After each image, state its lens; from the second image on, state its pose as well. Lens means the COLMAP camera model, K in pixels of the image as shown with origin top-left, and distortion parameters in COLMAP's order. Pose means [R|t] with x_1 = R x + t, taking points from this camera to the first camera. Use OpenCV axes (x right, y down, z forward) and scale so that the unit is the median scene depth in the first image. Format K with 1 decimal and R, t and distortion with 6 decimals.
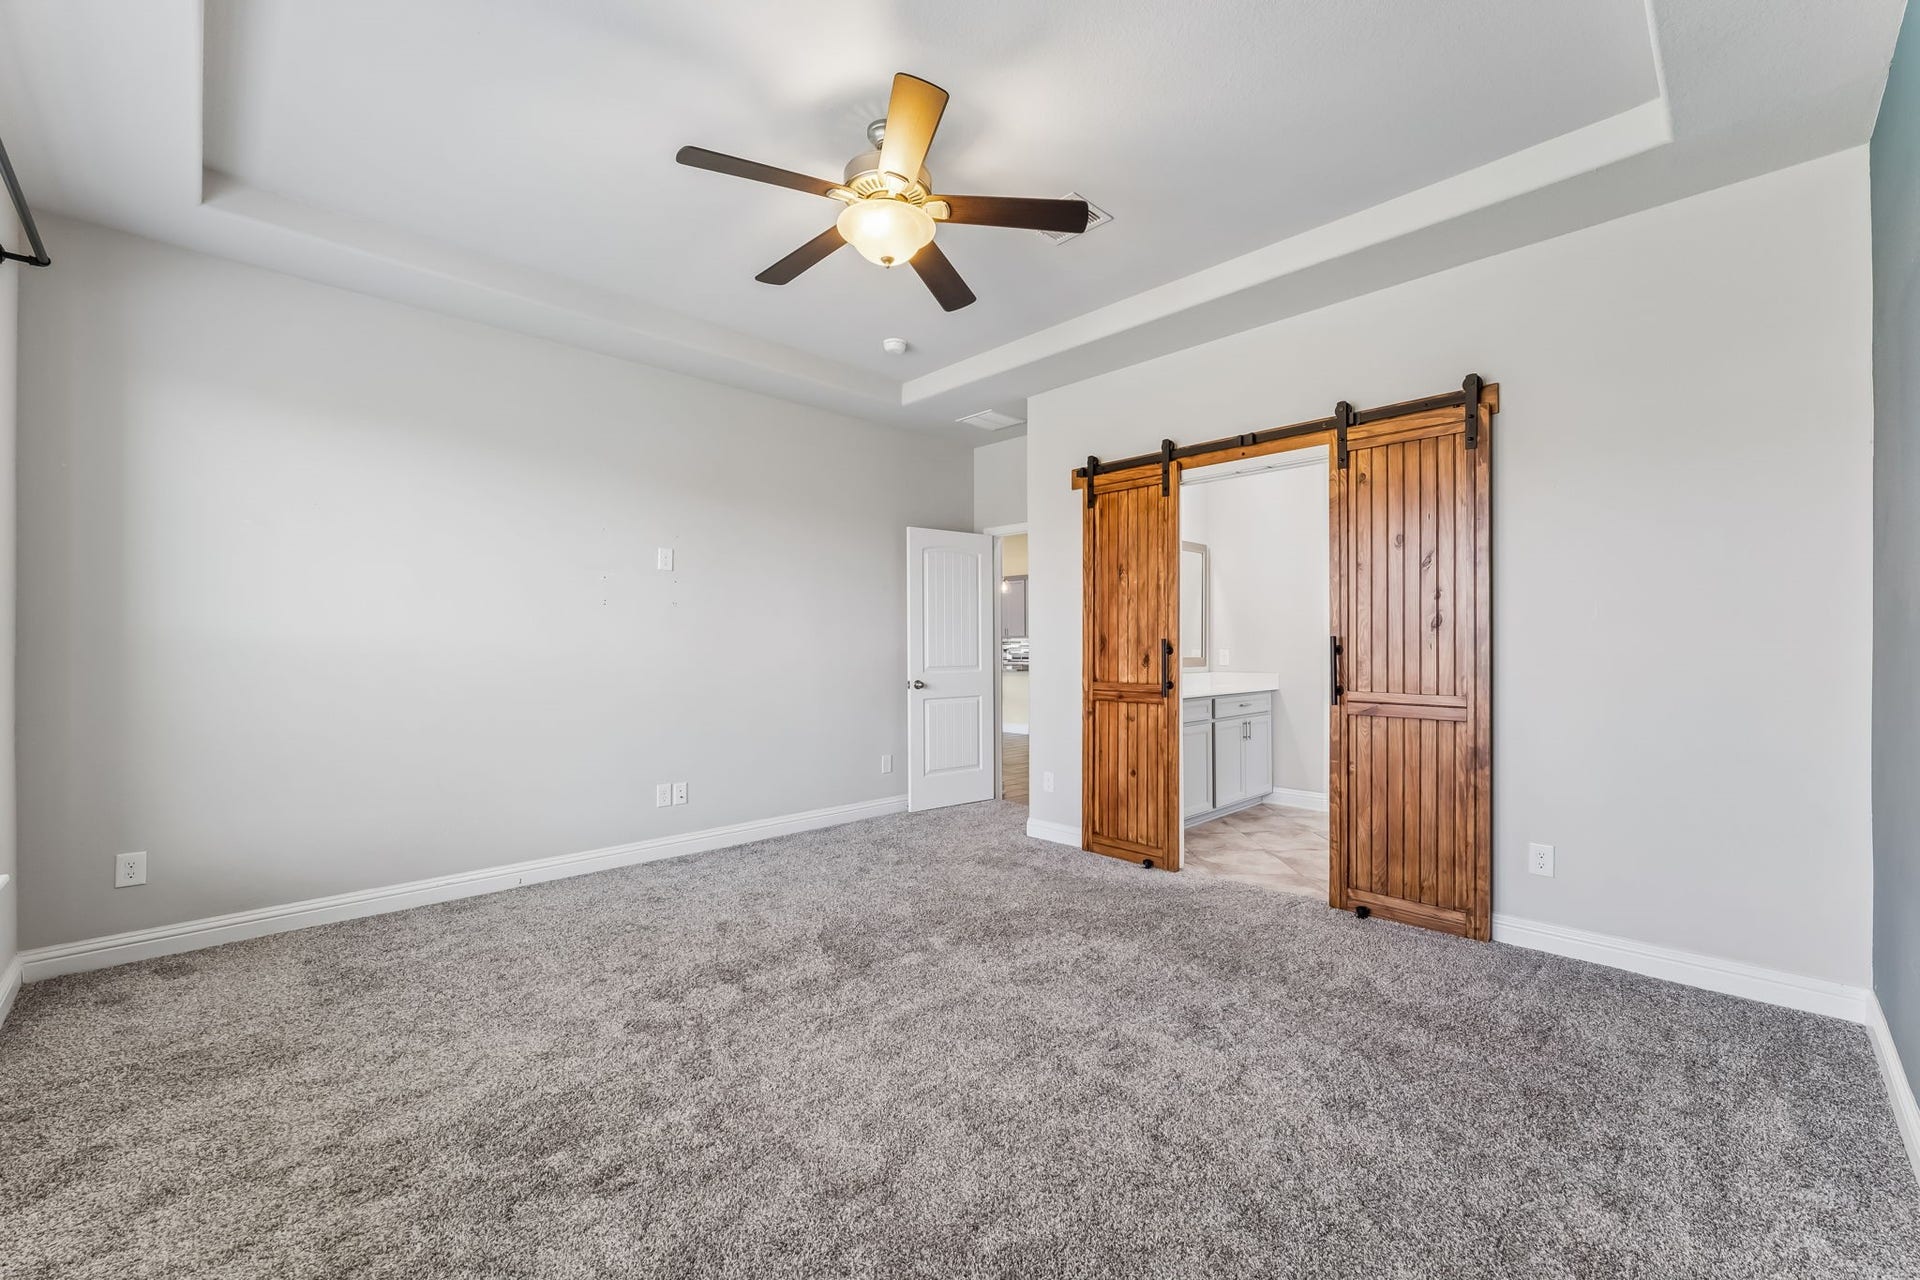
lens RADIAL K [[793.8, 0, 954.2], [0, 793.8, 641.6], [0, 0, 1]] dist [0.006707, 0.001019]
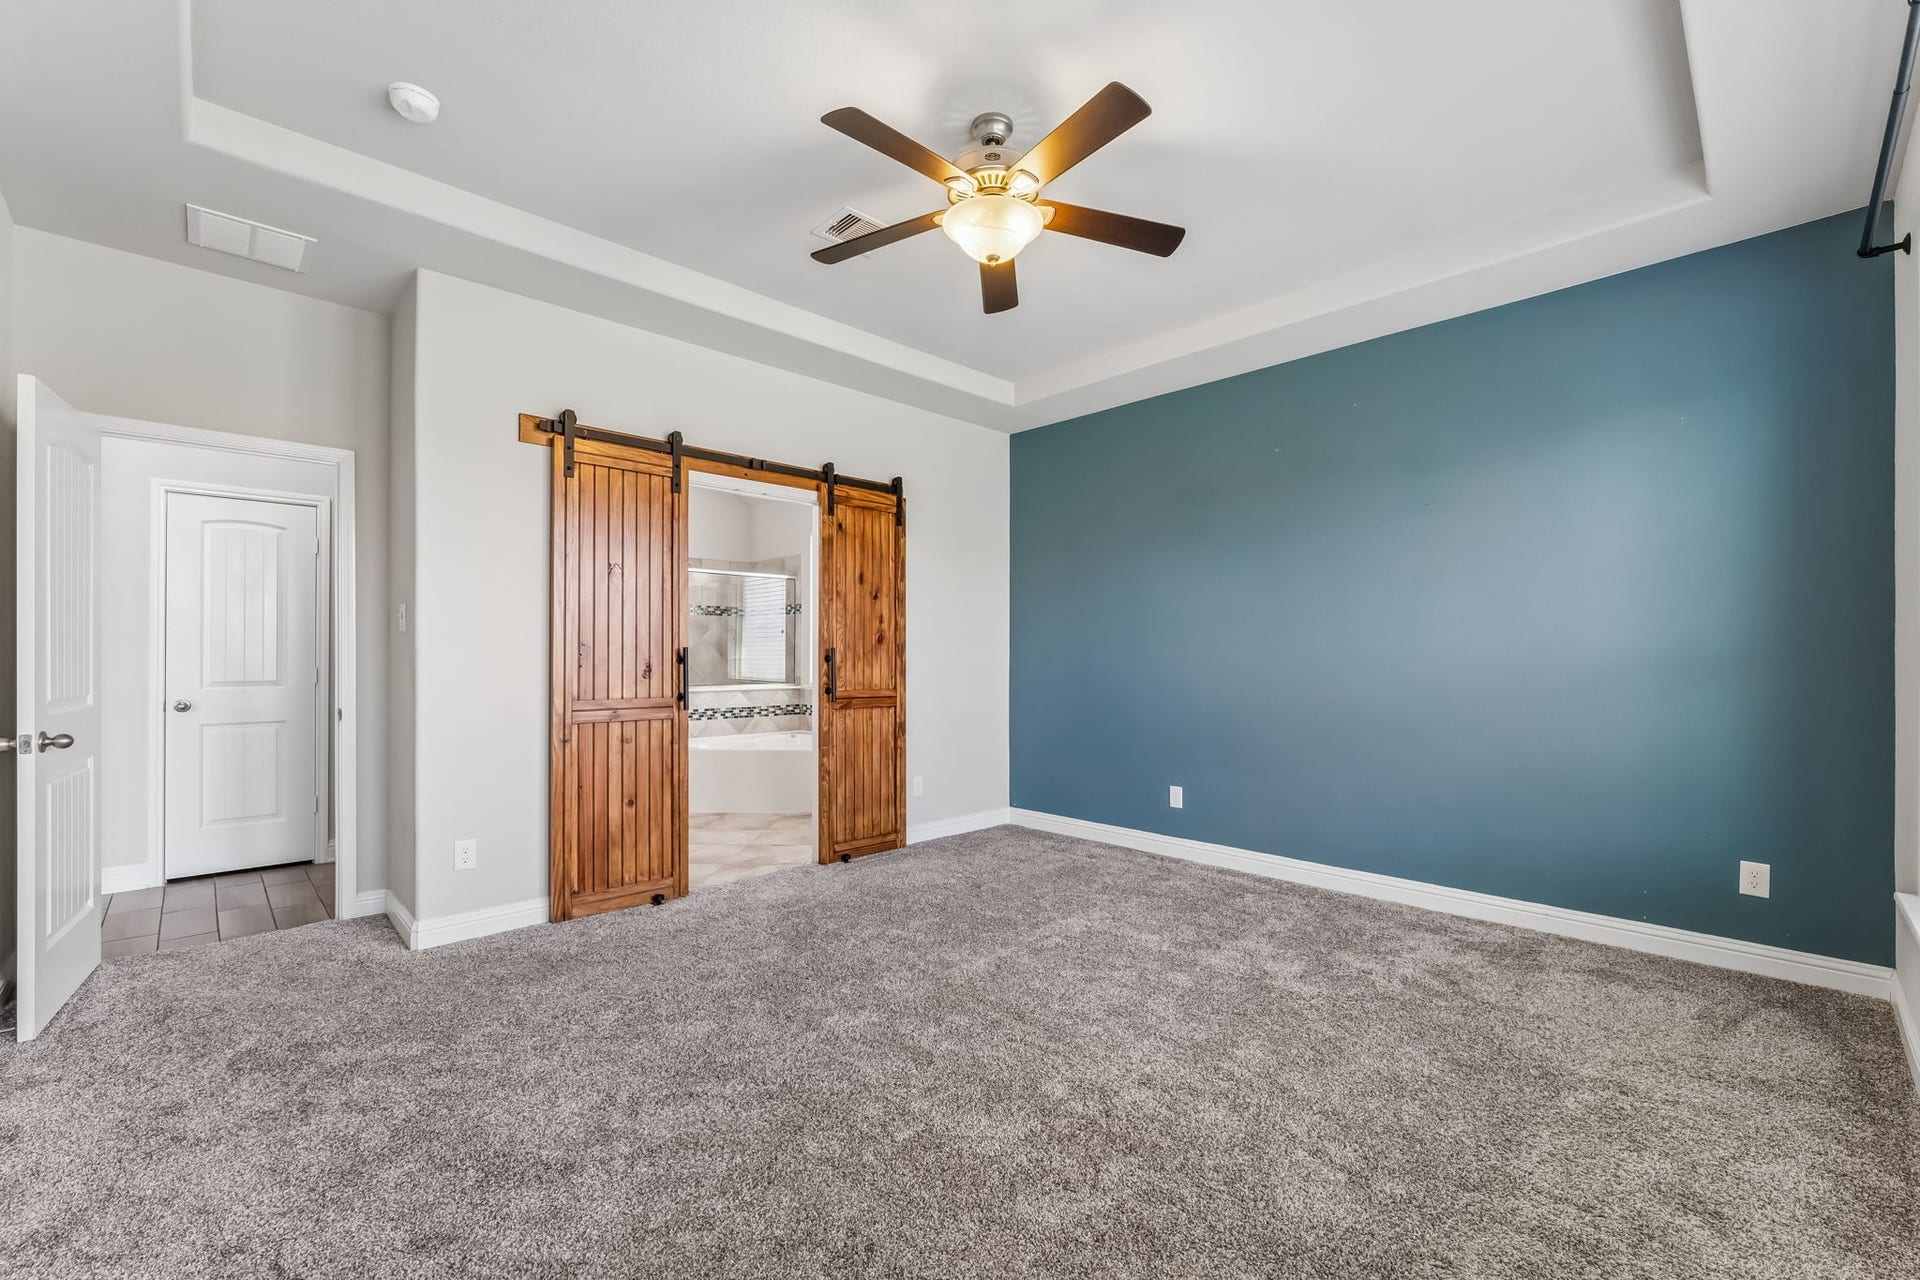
lens RADIAL K [[793.8, 0, 957.5], [0, 793.8, 649.3], [0, 0, 1]] dist [0.006707, 0.001019]
pose [[0.006229, 0.008484, 0.999945, -0.648280], [-0.006300, 0.999945, -0.008444, 0.004824], [-0.999961, -0.006247, 0.006282, 0.660355]]
